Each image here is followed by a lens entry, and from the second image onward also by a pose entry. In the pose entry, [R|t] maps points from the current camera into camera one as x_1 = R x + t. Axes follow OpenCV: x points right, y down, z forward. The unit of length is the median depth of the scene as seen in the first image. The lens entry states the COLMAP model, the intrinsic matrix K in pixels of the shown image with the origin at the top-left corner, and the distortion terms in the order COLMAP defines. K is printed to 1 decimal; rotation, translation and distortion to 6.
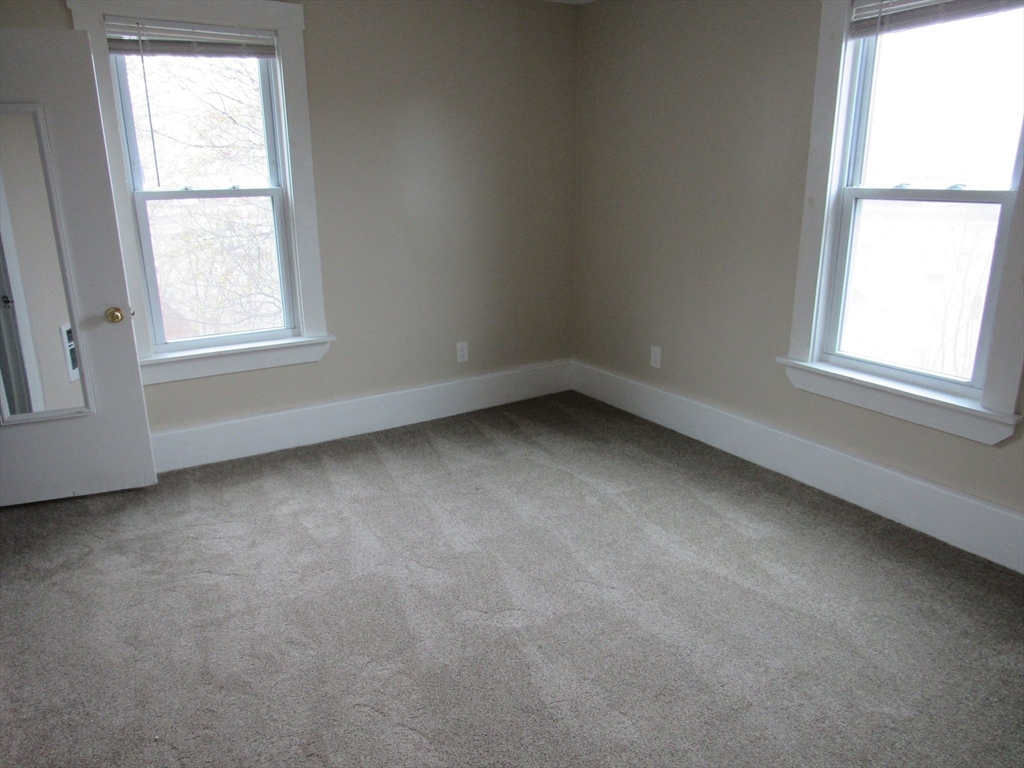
lens RADIAL K [[727.1, 0, 515.7], [0, 727.1, 384.1], [0, 0, 1]] dist [-0.018264, -0.004794]
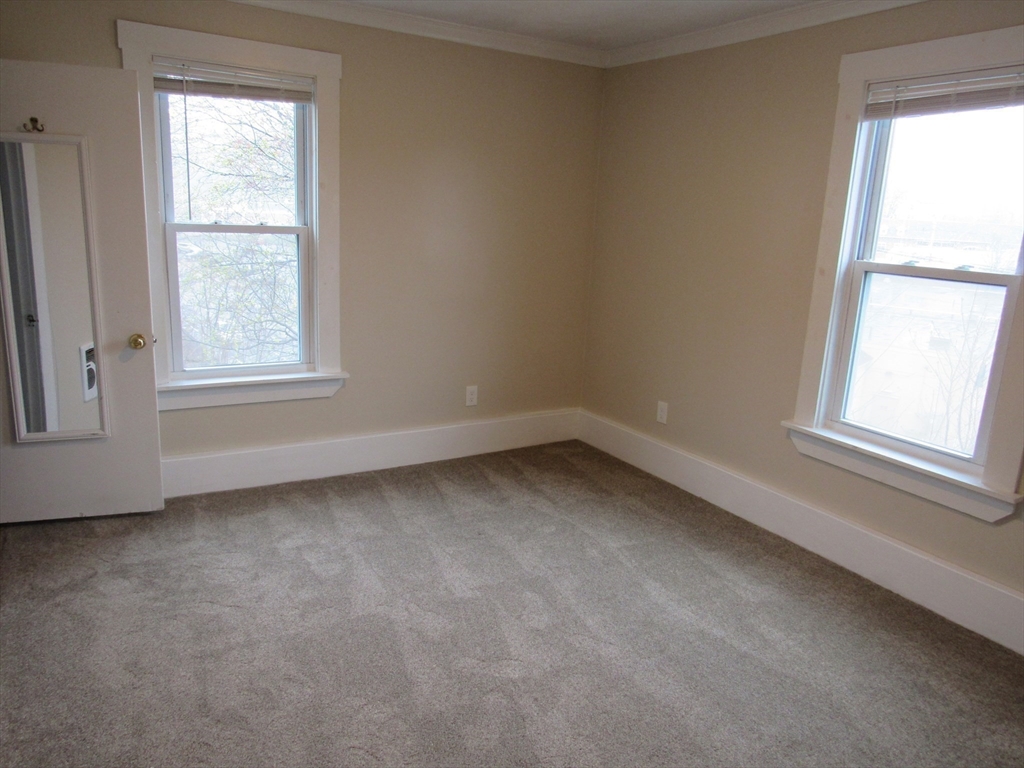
lens RADIAL K [[727.1, 0, 516.3], [0, 727.1, 382.6], [0, 0, 1]] dist [-0.018264, -0.004794]
pose [[0.998170, 0.060215, -0.005591, -0.009986], [-0.060437, 0.996502, -0.057712, -0.010698], [0.002096, 0.057945, 0.998318, -0.018886]]
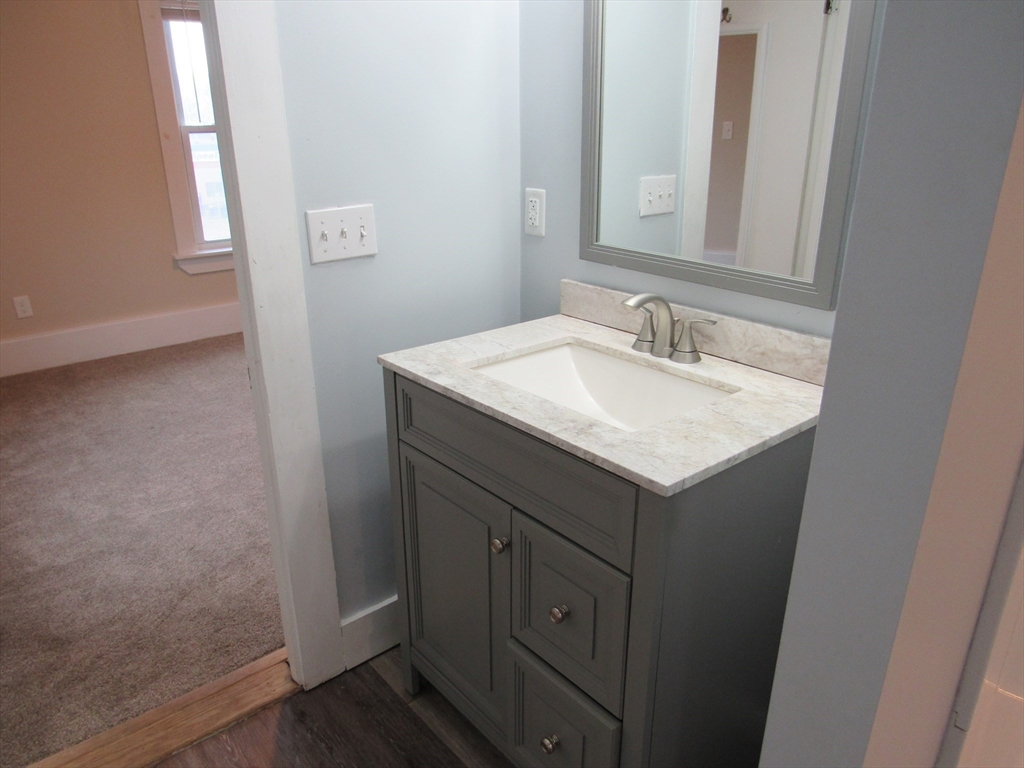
lens RADIAL K [[727.1, 0, 506.6], [0, 727.1, 383.6], [0, 0, 1]] dist [-0.018264, -0.004794]
pose [[-0.133820, -0.339248, 0.931130, -1.186166], [0.287197, 0.885984, 0.364075, -0.157270], [-0.948478, 0.316138, -0.021132, 0.590453]]
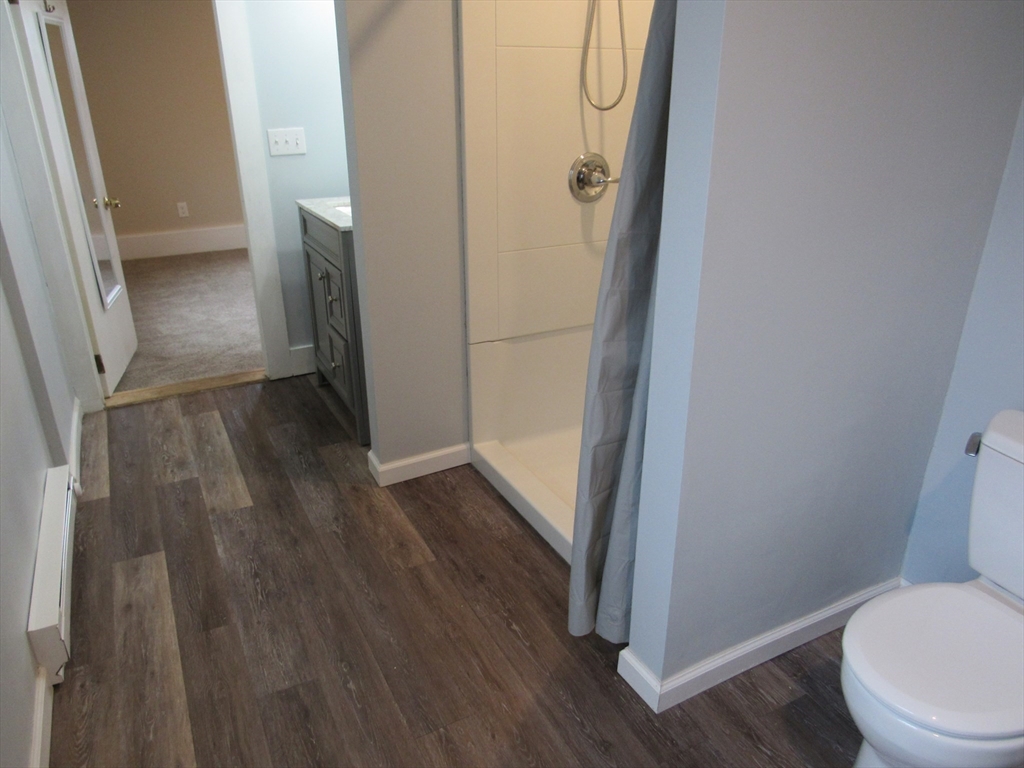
lens RADIAL K [[727.1, 0, 519.0], [0, 727.1, 382.3], [0, 0, 1]] dist [-0.018264, -0.004794]
pose [[0.079881, -0.378716, 0.922059, -1.760488], [0.284633, 0.895168, 0.343013, -0.045667], [-0.955303, 0.235048, 0.179302, 0.210836]]
